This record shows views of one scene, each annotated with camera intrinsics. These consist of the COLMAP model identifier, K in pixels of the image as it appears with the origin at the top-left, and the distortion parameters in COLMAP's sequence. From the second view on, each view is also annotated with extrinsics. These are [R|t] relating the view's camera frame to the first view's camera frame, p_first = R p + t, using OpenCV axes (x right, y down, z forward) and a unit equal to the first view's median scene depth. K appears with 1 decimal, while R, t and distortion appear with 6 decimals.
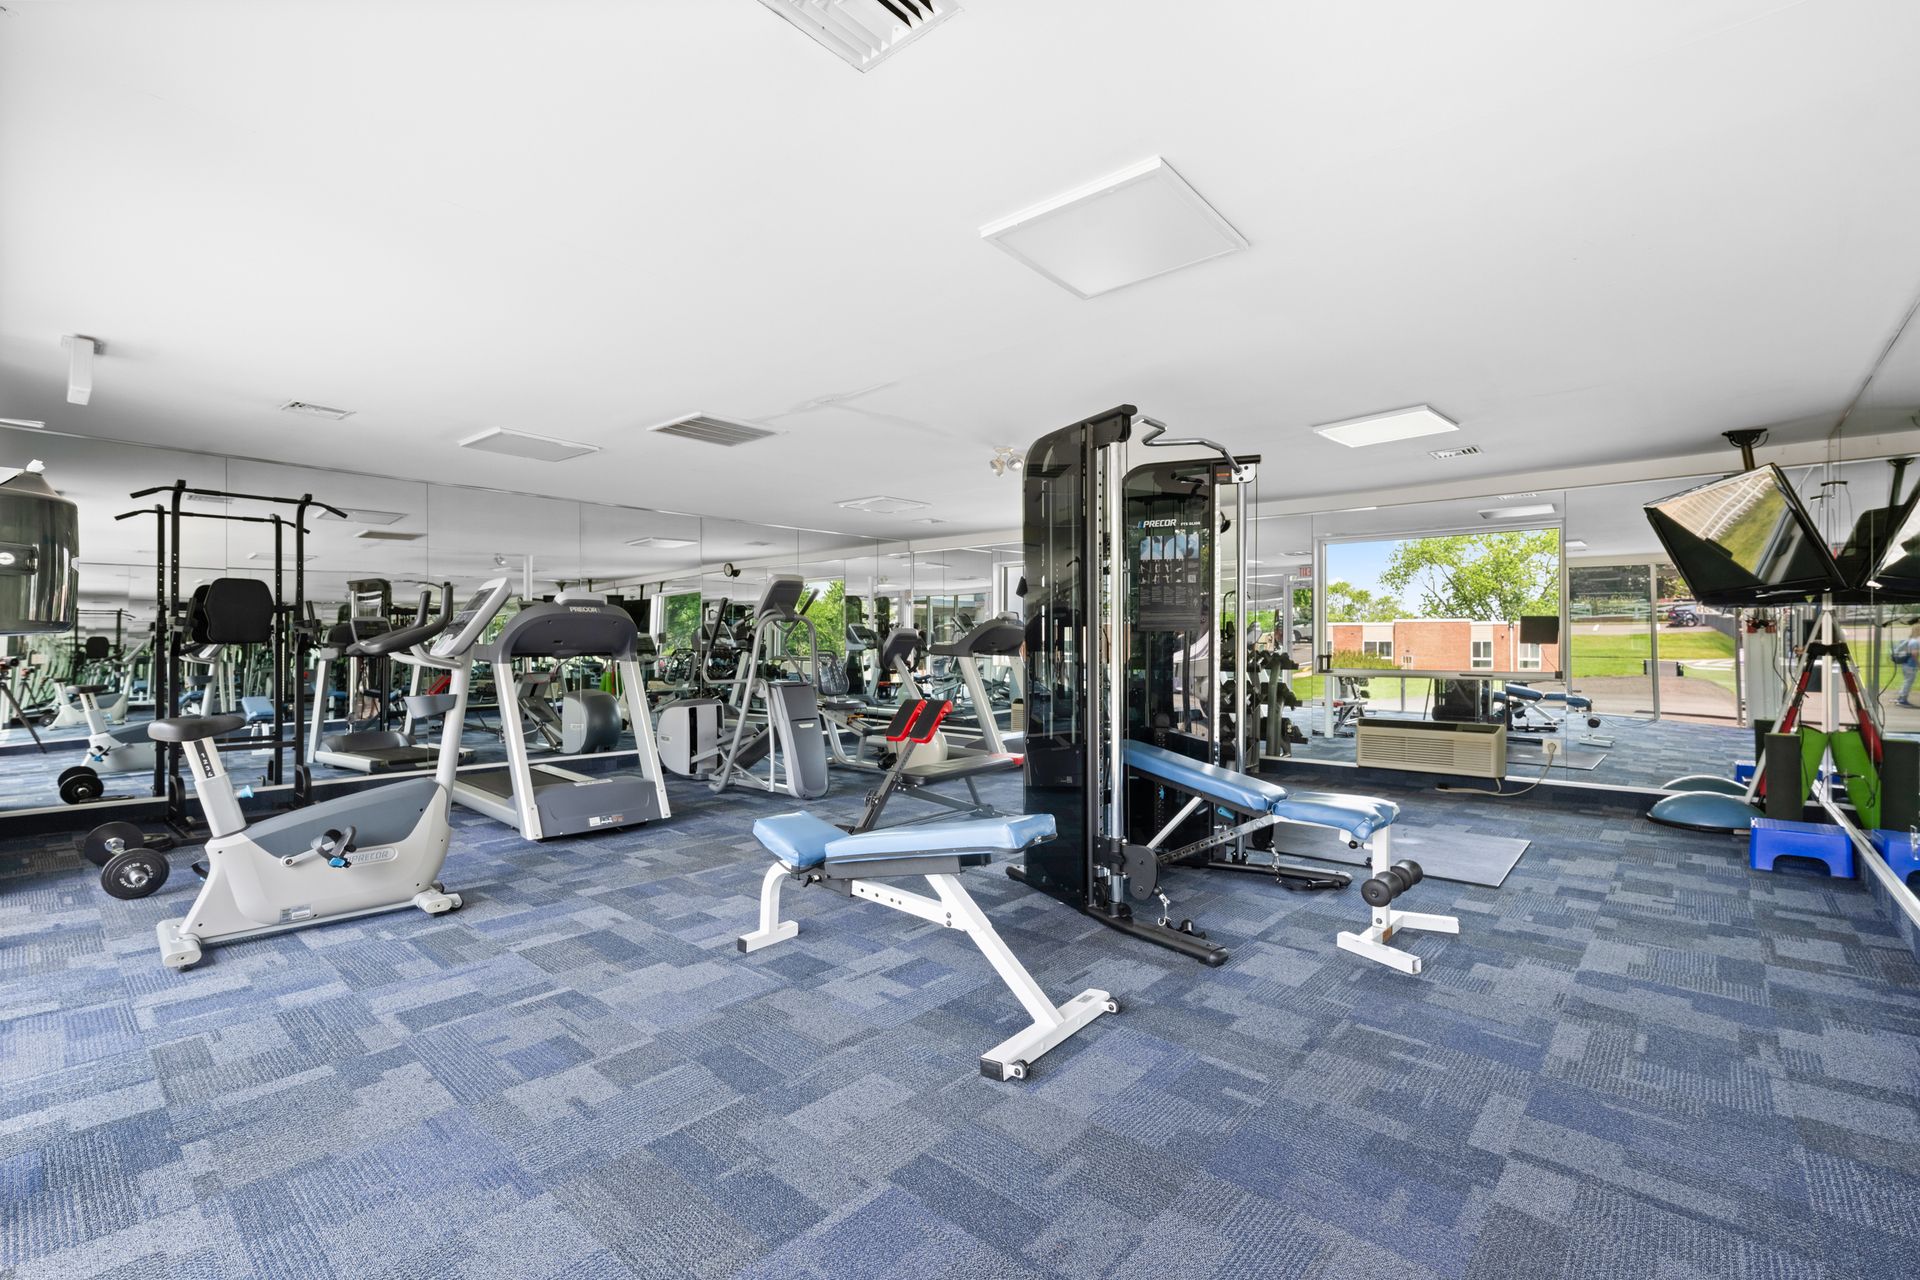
lens RADIAL K [[842.7, 0, 958.3], [0, 842.7, 640.9], [0, 0, 1]] dist [-0.001321, 0.000395]
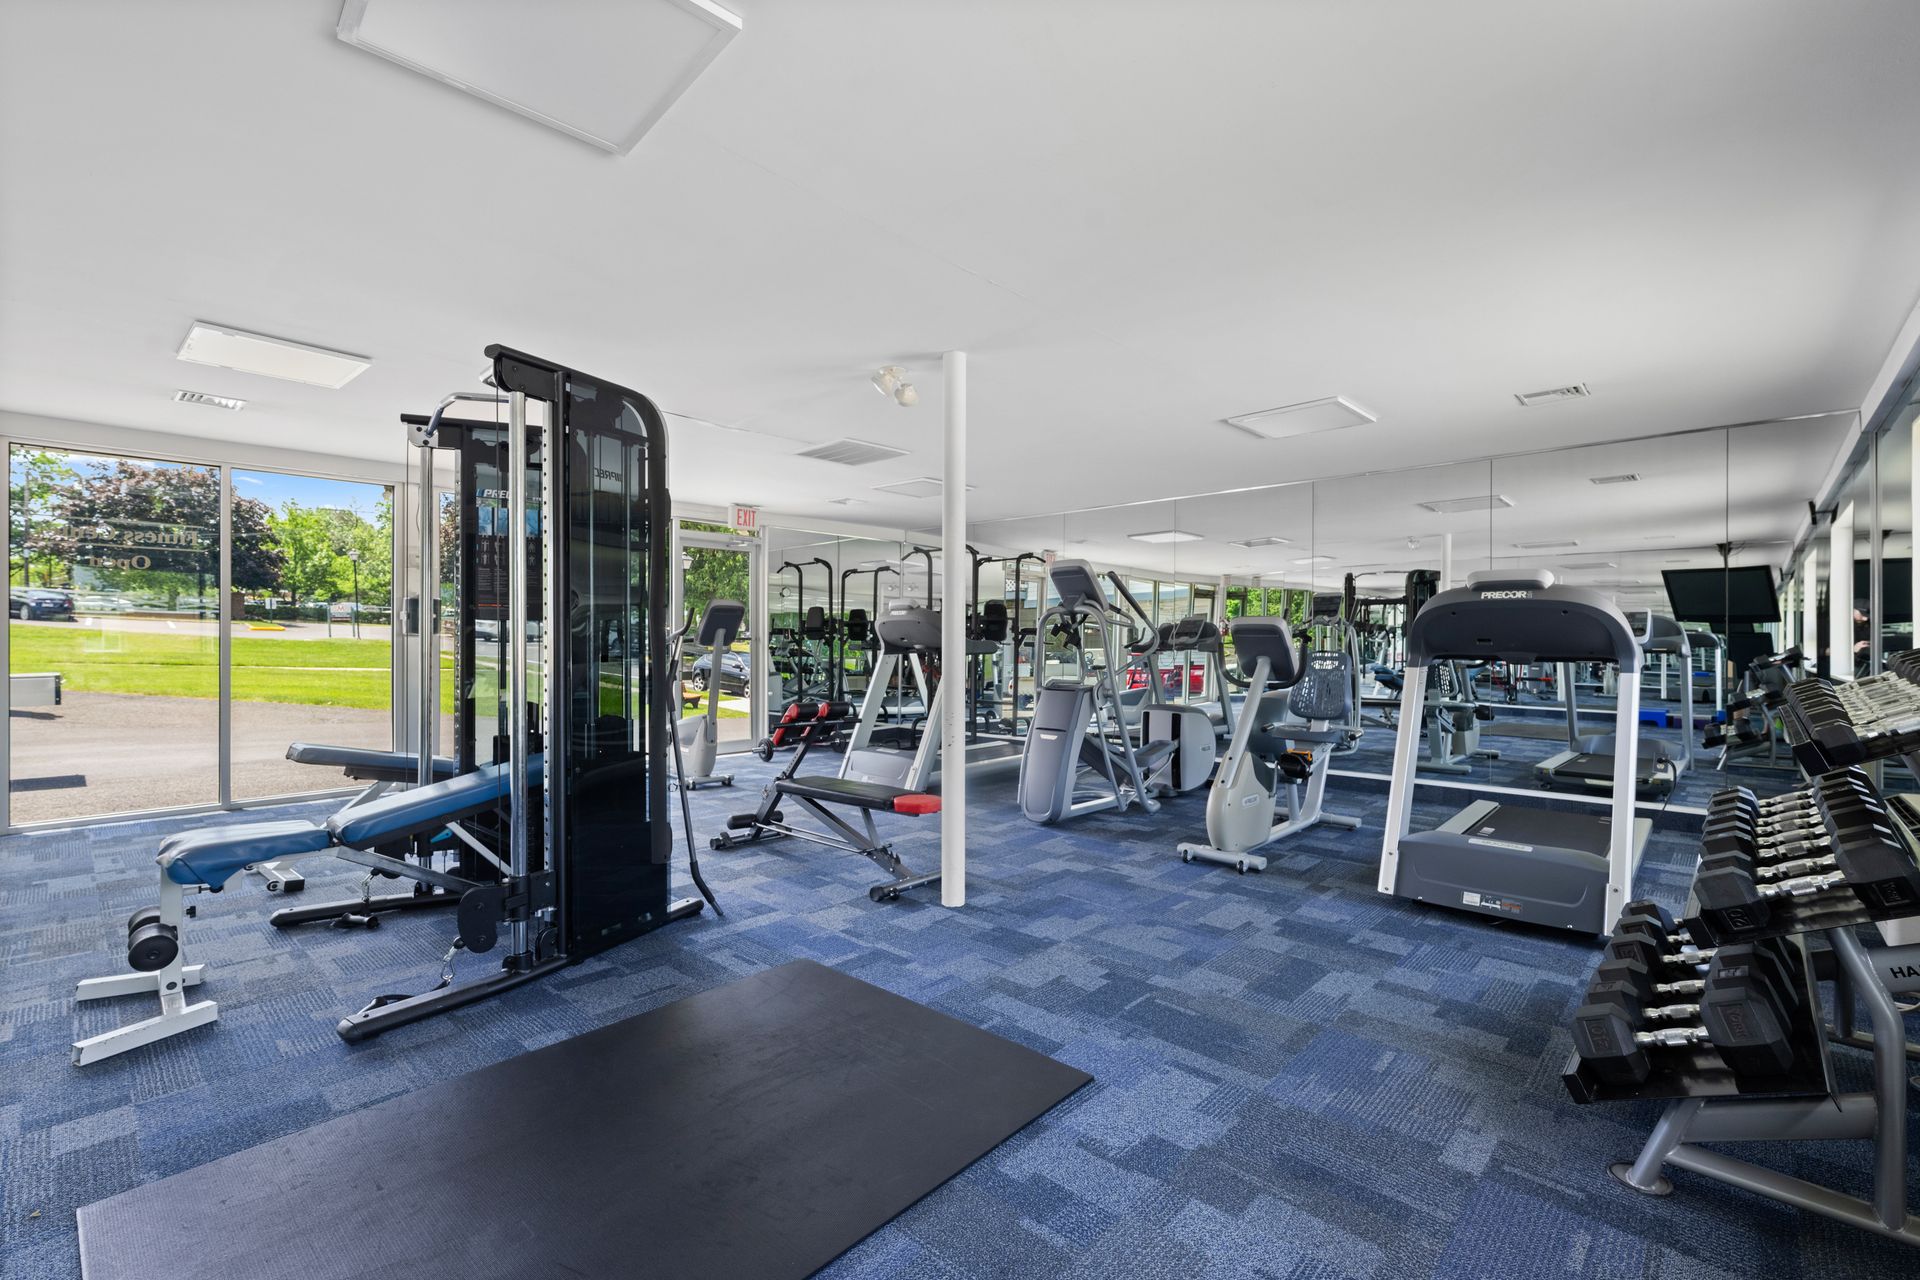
lens RADIAL K [[842.7, 0, 952.0], [0, 842.7, 638.3], [0, 0, 1]] dist [-0.001321, 0.000395]
pose [[-0.049626, -0.002195, -0.998765, 1.226902], [0.006561, 0.999975, -0.002524, 0.005576], [0.998746, -0.006679, -0.049610, 1.724697]]
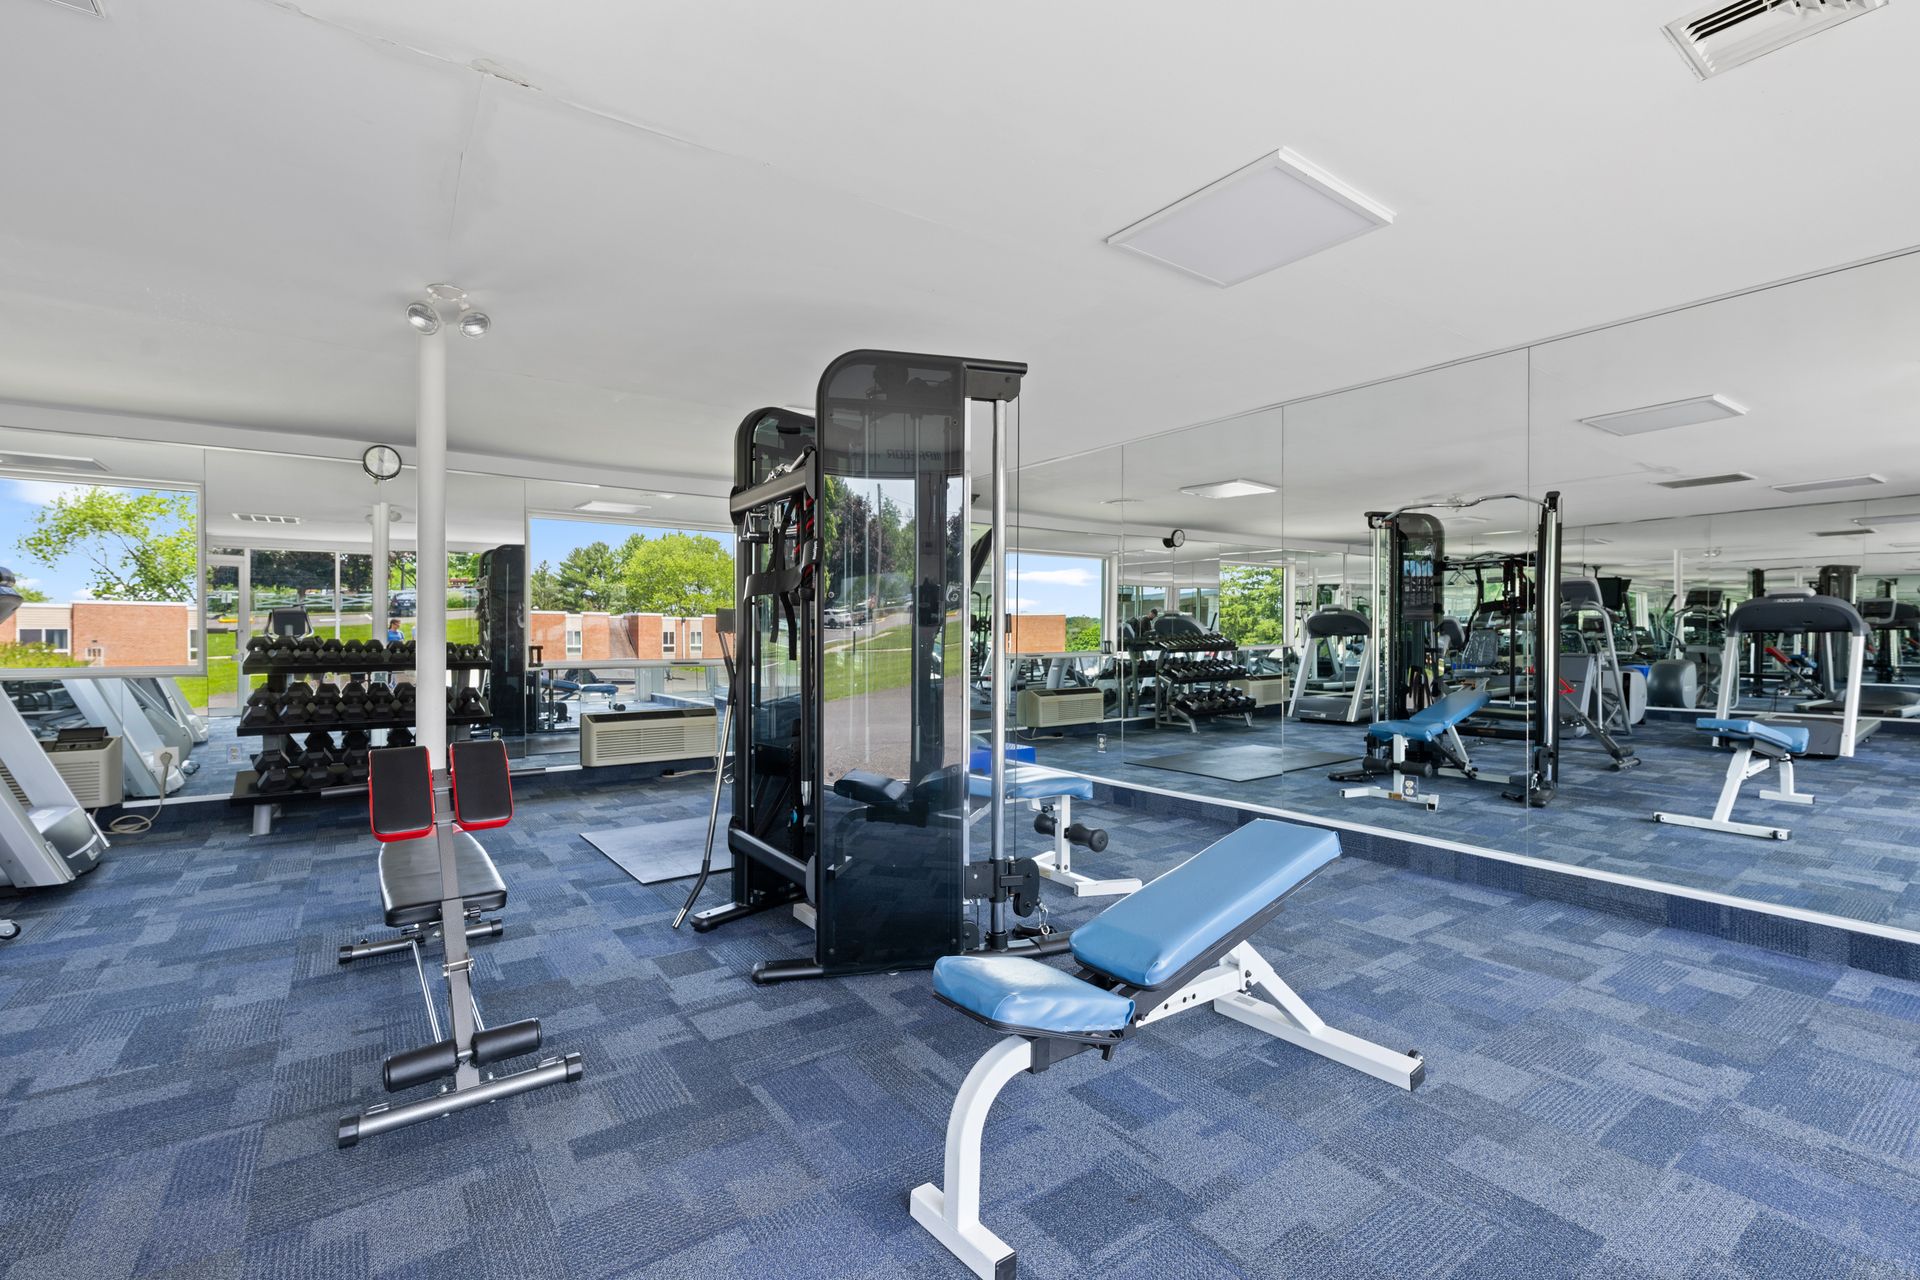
lens RADIAL K [[842.7, 0, 964.0], [0, 842.7, 637.7], [0, 0, 1]] dist [-0.001321, 0.000395]
pose [[0.235894, -0.009173, 0.971735, -0.661032], [-0.001250, 0.999952, 0.009743, -0.000456], [-0.971778, -0.003513, 0.235871, 0.835791]]
